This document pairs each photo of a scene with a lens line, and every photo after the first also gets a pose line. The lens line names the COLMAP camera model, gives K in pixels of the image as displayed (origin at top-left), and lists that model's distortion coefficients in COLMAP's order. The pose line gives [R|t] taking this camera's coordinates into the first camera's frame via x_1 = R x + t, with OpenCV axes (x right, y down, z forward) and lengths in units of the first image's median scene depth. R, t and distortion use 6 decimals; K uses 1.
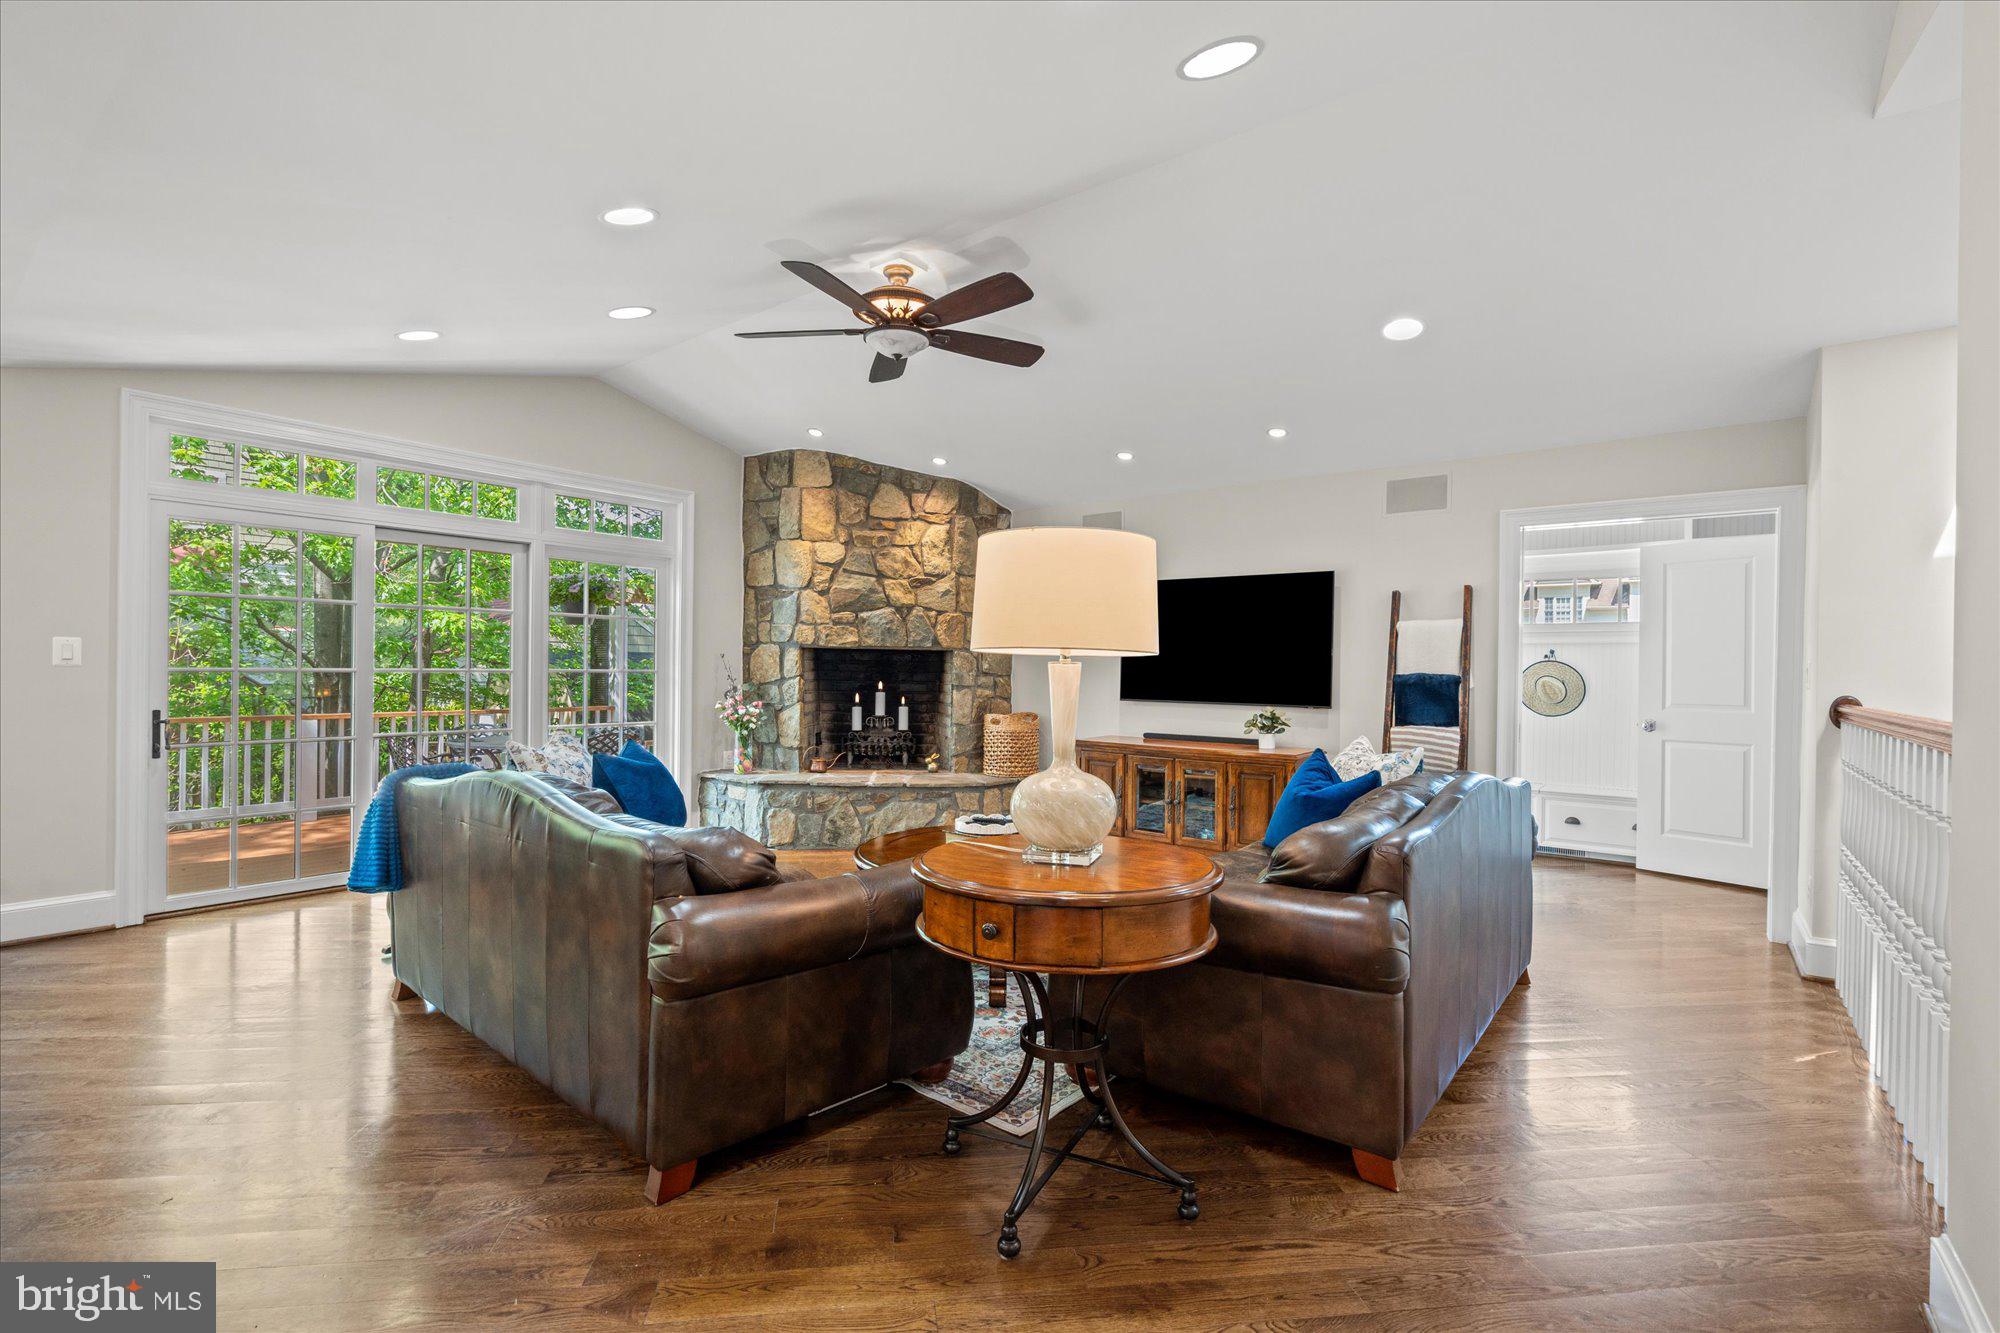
lens RADIAL K [[897.8, 0, 987.3], [0, 897.8, 669.4], [0, 0, 1]] dist [0.012135, 0.000048]
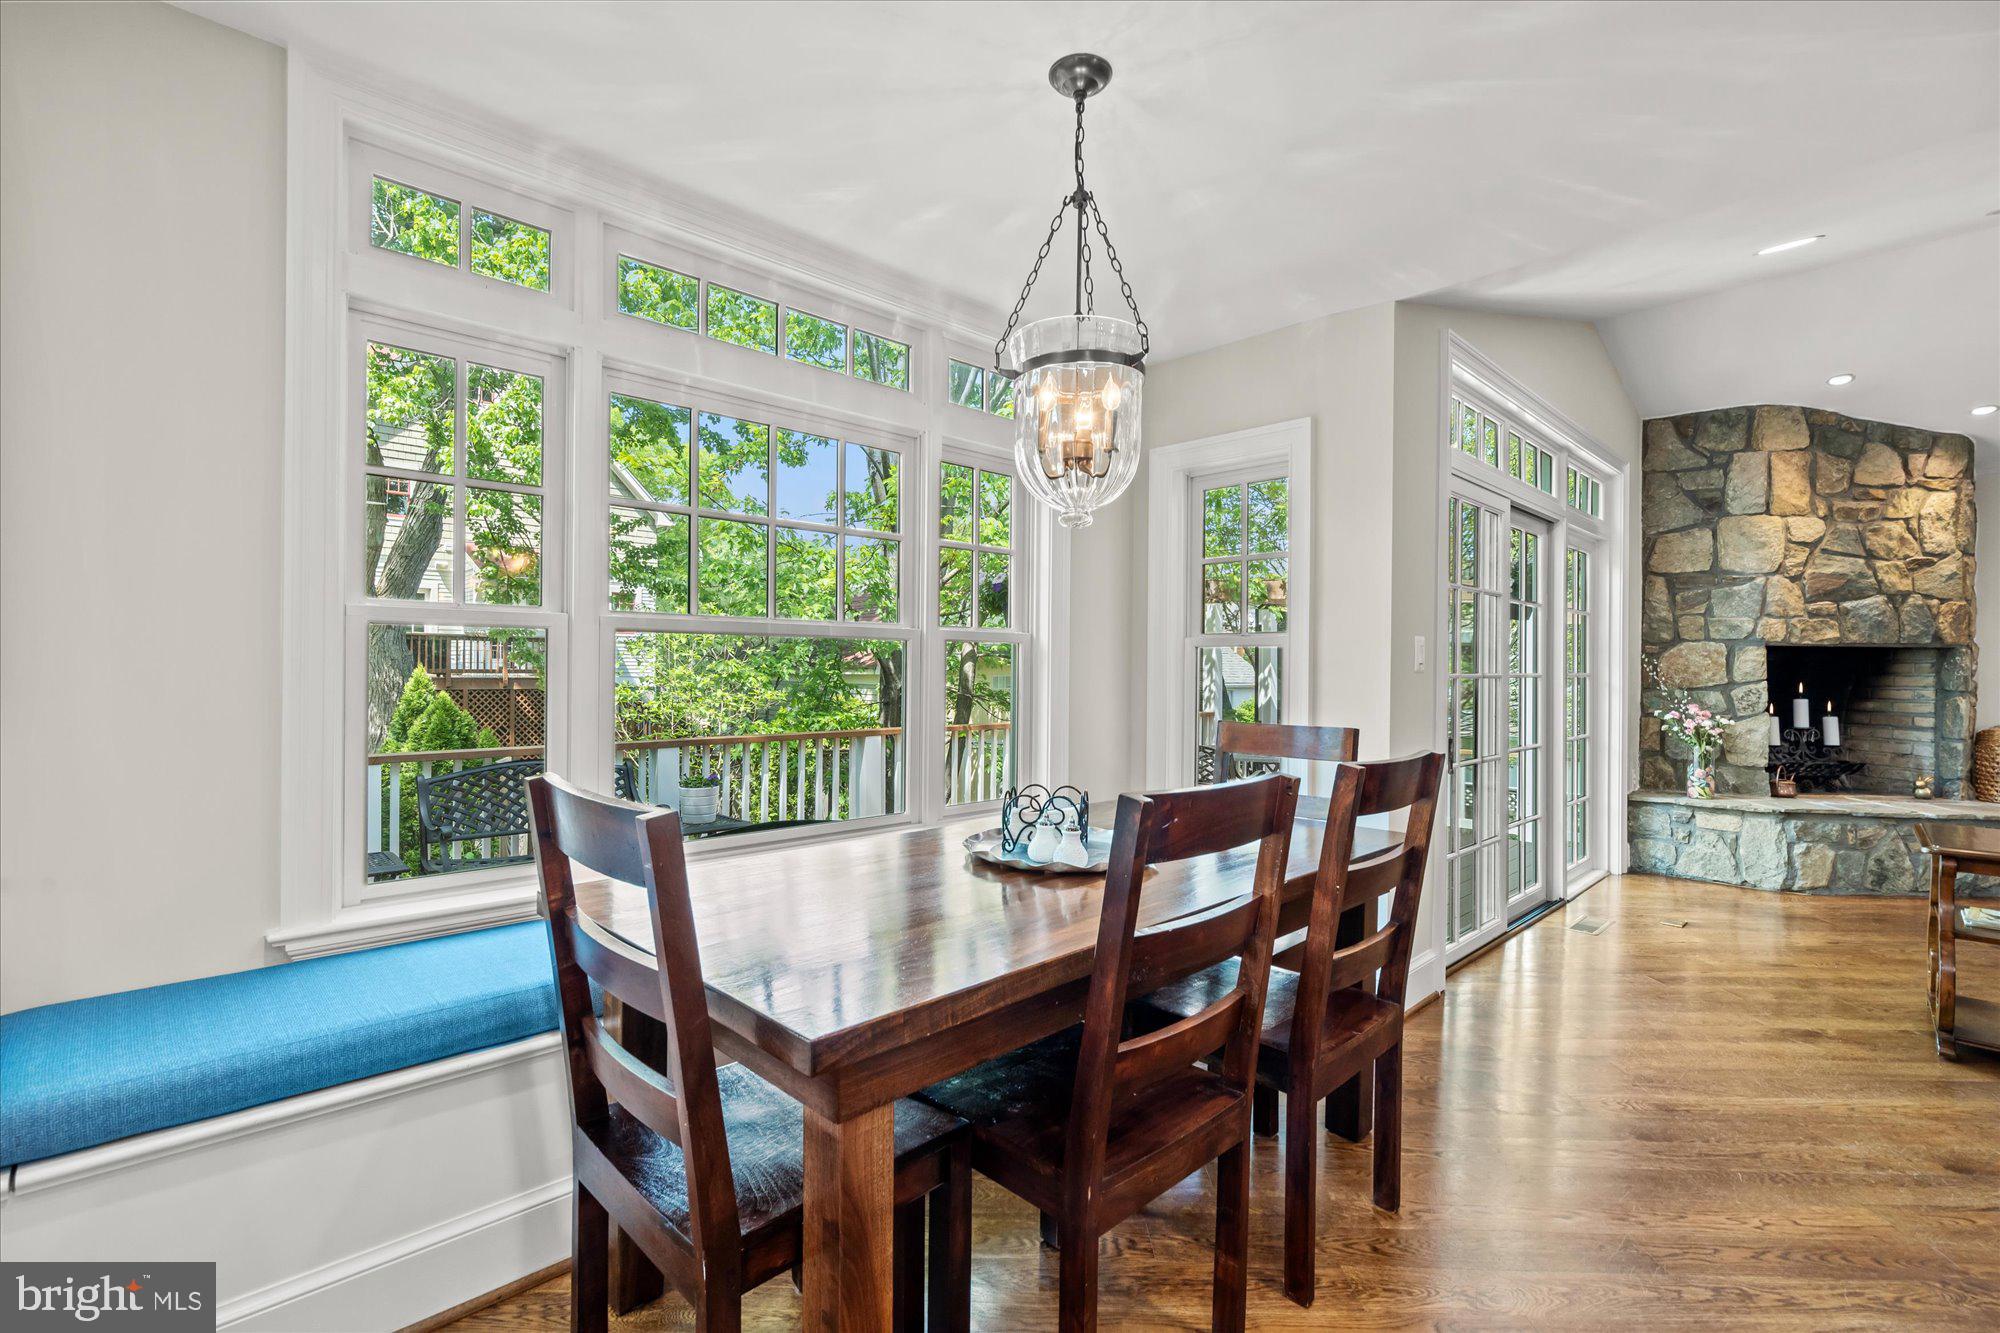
lens RADIAL K [[897.8, 0, 1005.2], [0, 897.8, 665.1], [0, 0, 1]] dist [0.012135, 0.000048]
pose [[0.994795, -0.006494, -0.101686, -0.814753], [0.005888, 0.999963, -0.006253, -0.005387], [0.101722, 0.005622, 0.994797, 0.102974]]
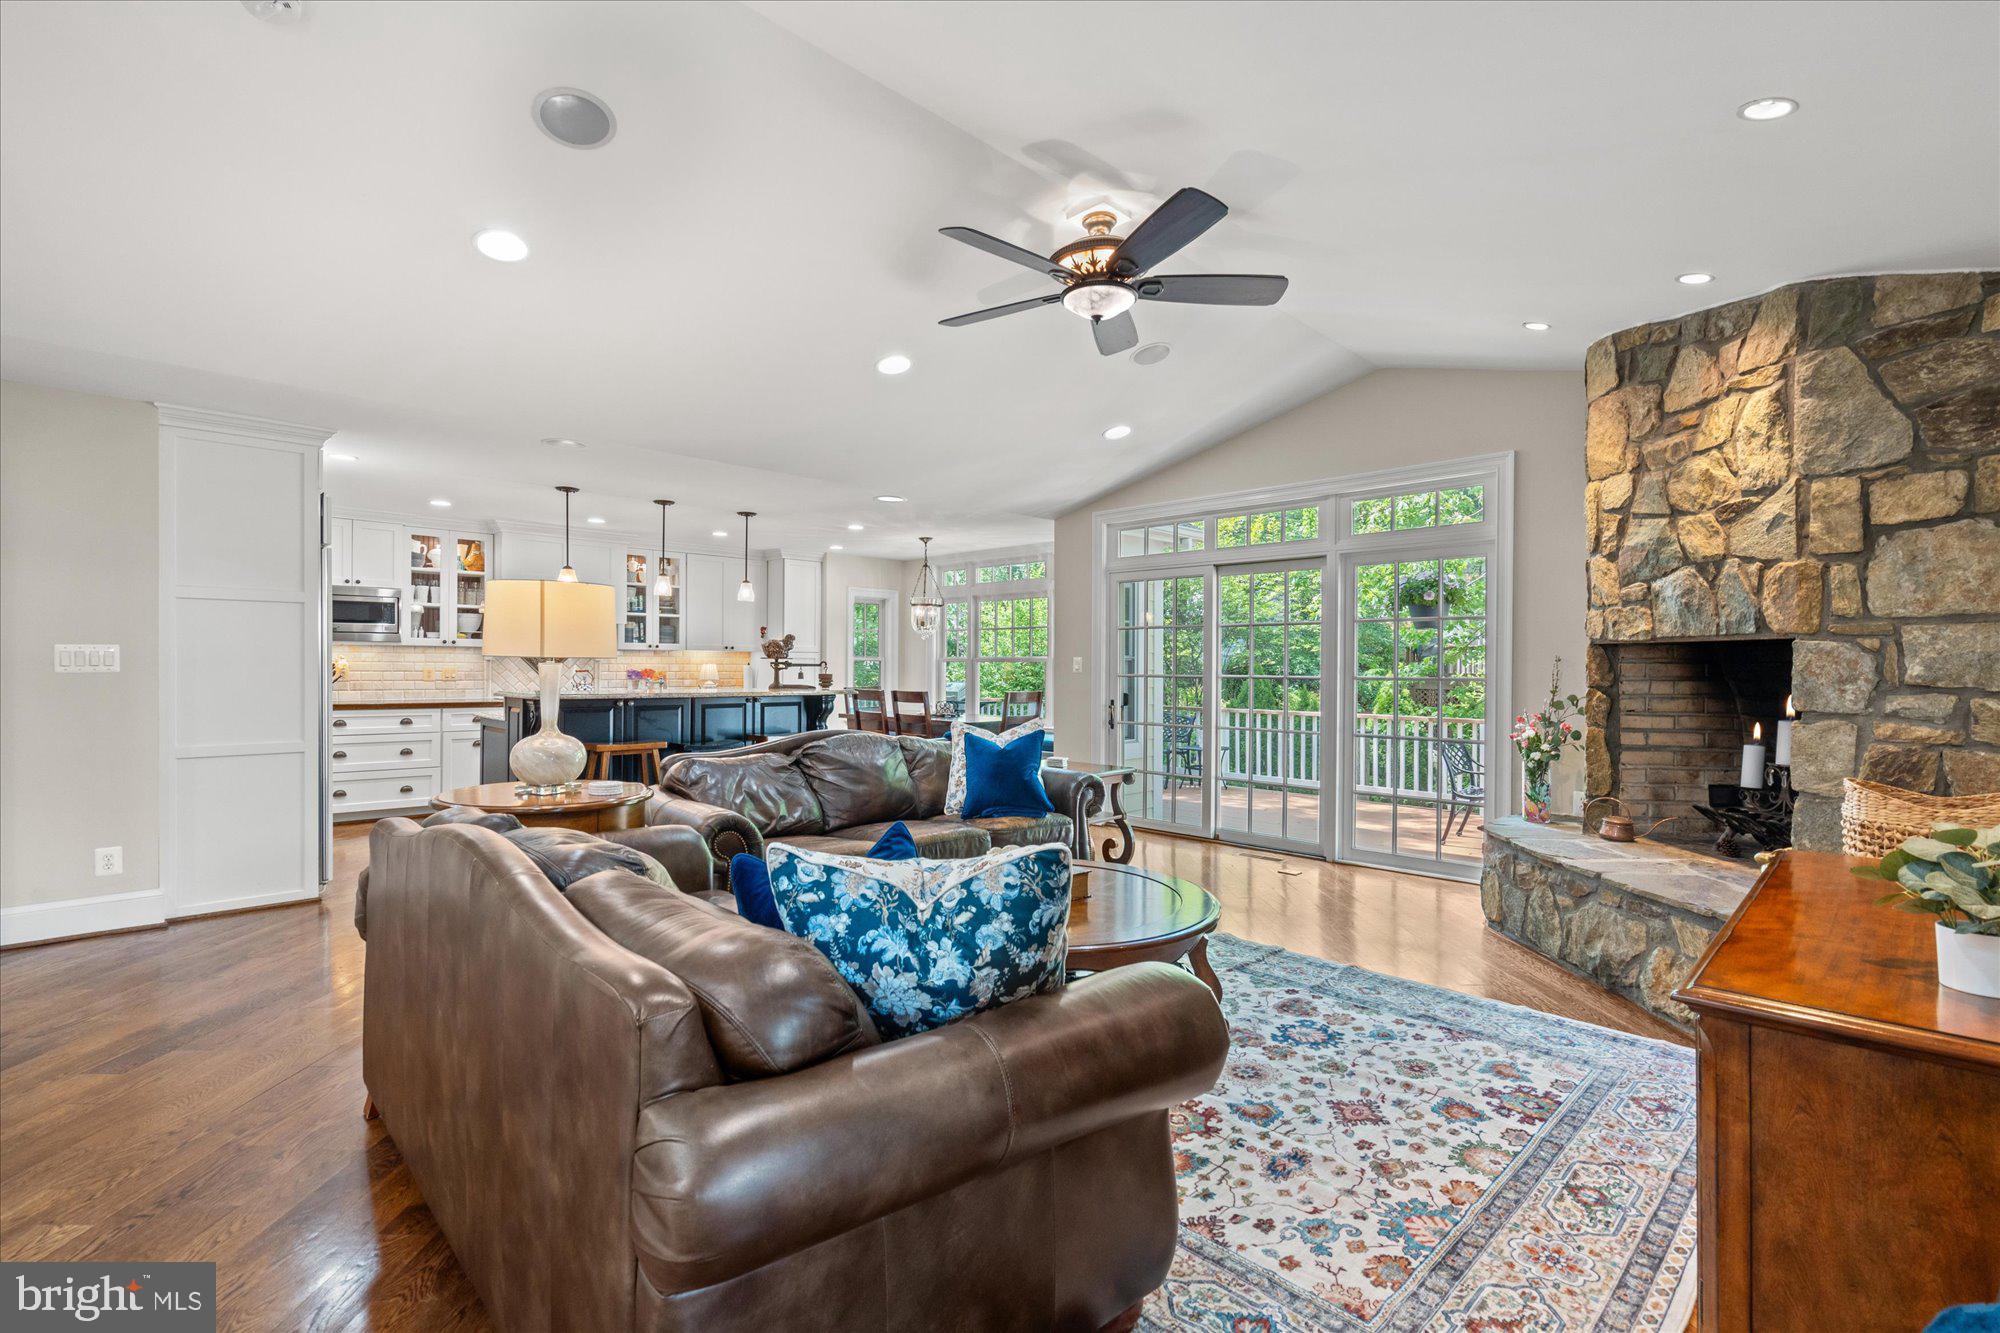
lens RADIAL K [[897.8, 0, 997.4], [0, 897.8, 667.9], [0, 0, 1]] dist [0.012135, 0.000048]
pose [[-0.111602, -0.009075, -0.993712, 0.498376], [-0.009481, 0.999923, -0.008067, 0.002787], [0.993708, 0.008521, -0.111680, 0.637245]]
